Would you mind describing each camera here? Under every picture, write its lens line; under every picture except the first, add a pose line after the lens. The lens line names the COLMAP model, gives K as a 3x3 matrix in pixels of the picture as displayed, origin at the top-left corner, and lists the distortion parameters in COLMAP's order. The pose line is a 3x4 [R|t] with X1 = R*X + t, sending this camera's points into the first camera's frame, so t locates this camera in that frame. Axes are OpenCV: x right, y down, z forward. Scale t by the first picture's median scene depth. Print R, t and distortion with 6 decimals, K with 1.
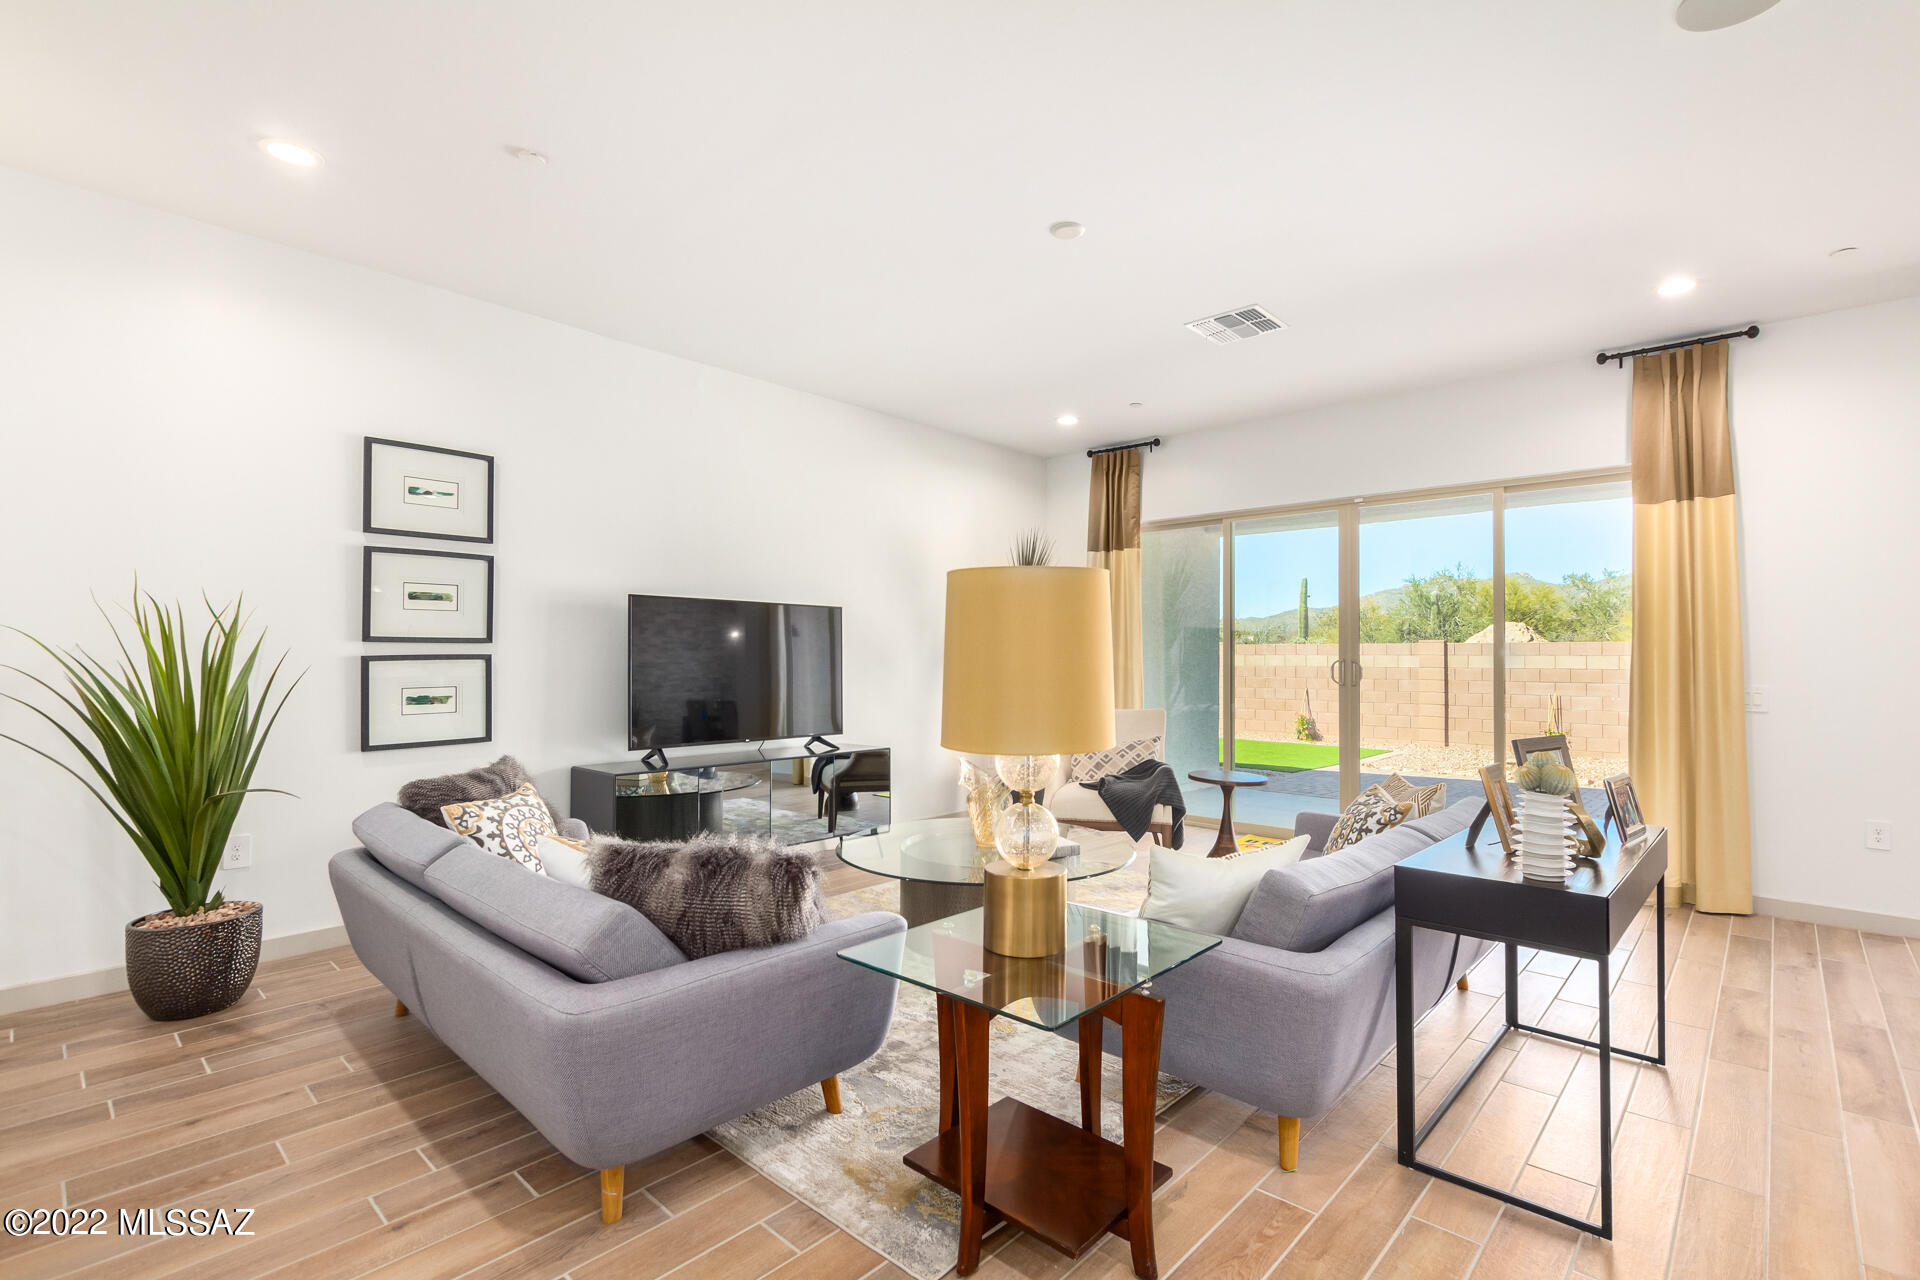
lens RADIAL K [[883.7, 0, 966.0], [0, 883.7, 638.0], [0, 0, 1]] dist [-0.000900, -0.000266]
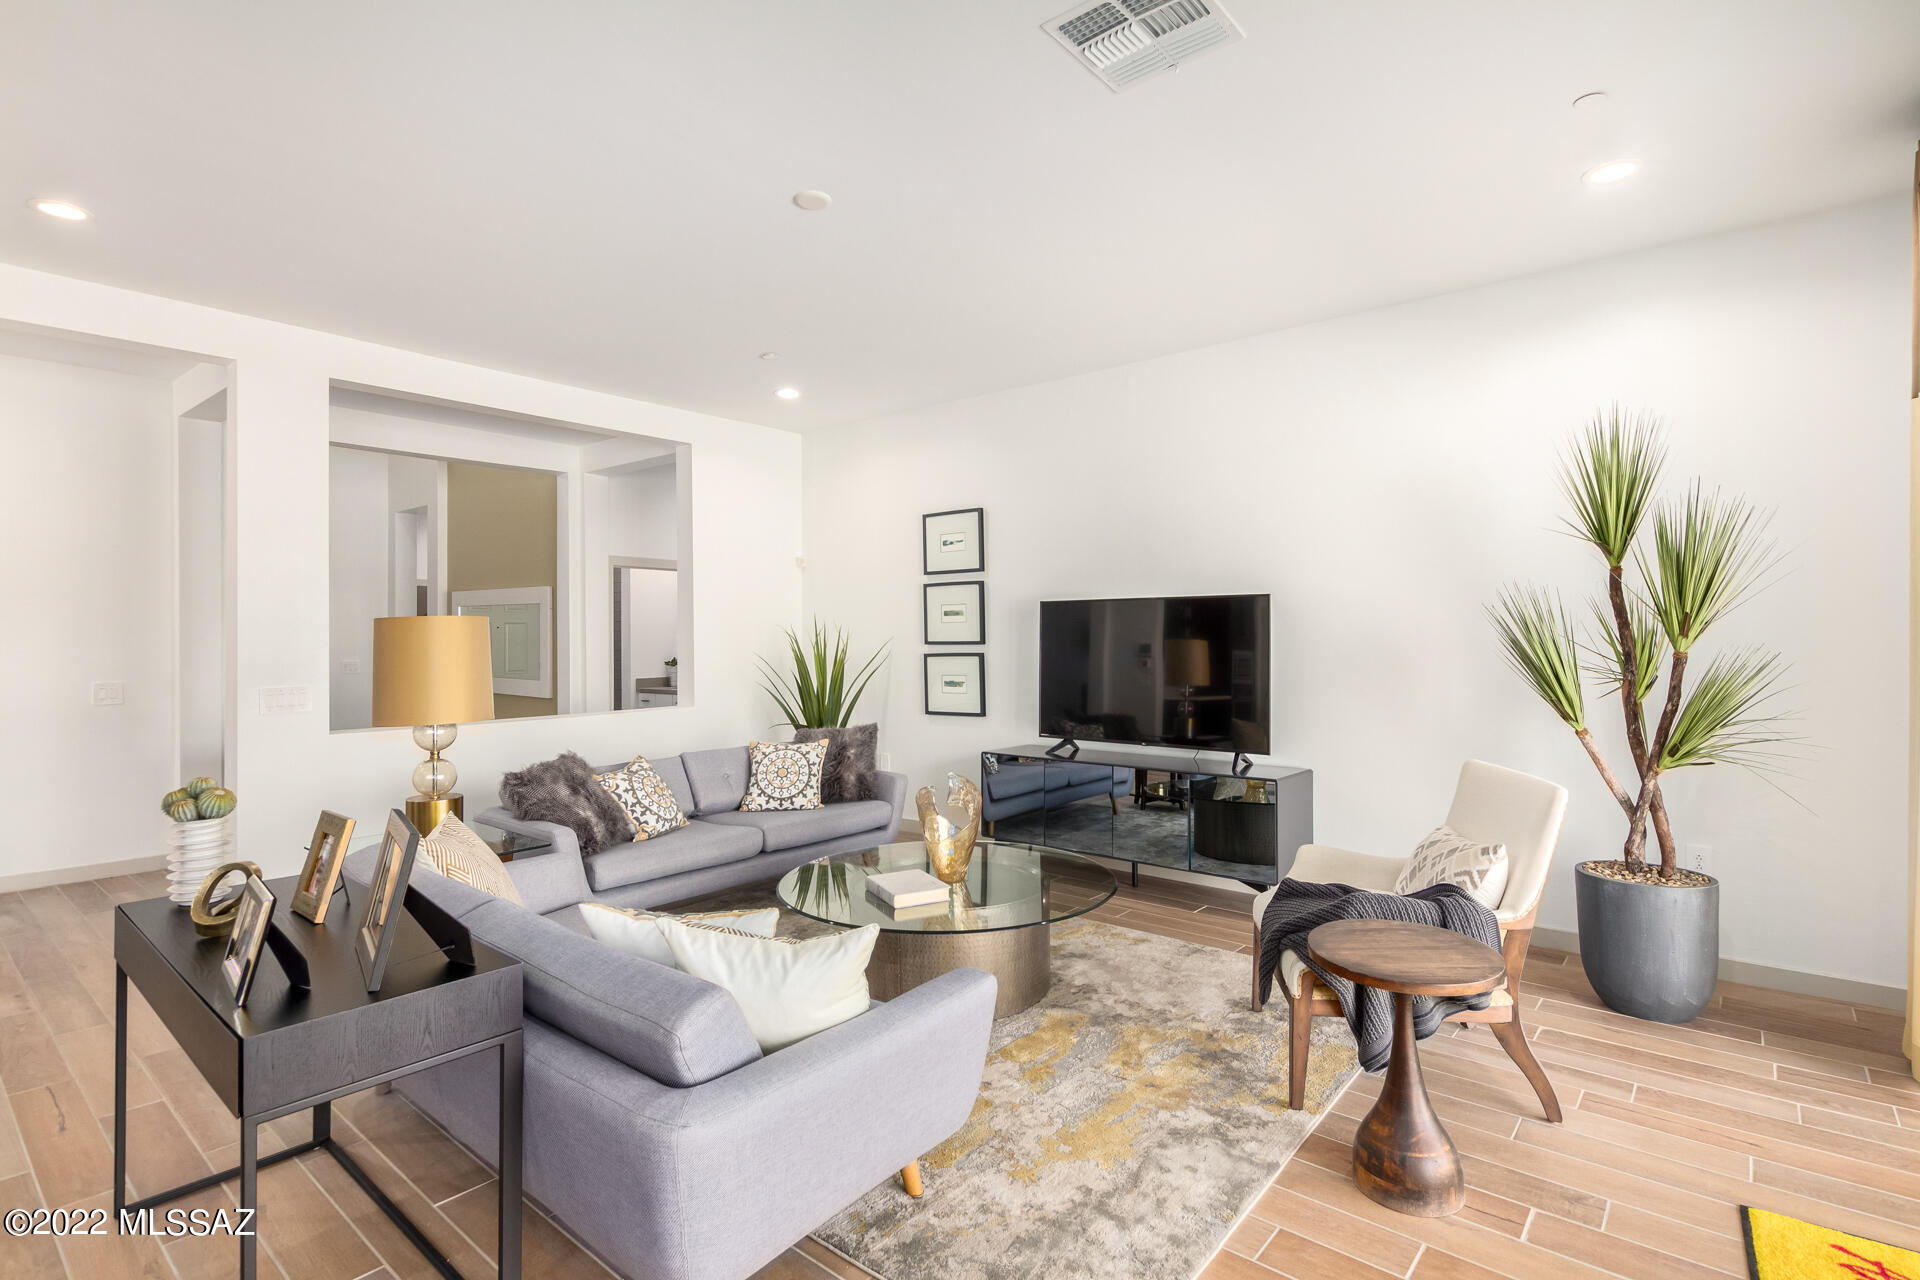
lens RADIAL K [[924.0, 0, 958.4], [0, 924.0, 644.7], [0, 0, 1]] dist [0.000040, -0.000037]
pose [[0.051855, -0.004875, -0.998643, 0.838258], [0.015363, 0.999874, -0.004084, 0.010402], [0.998536, -0.015131, 0.051923, 0.845029]]
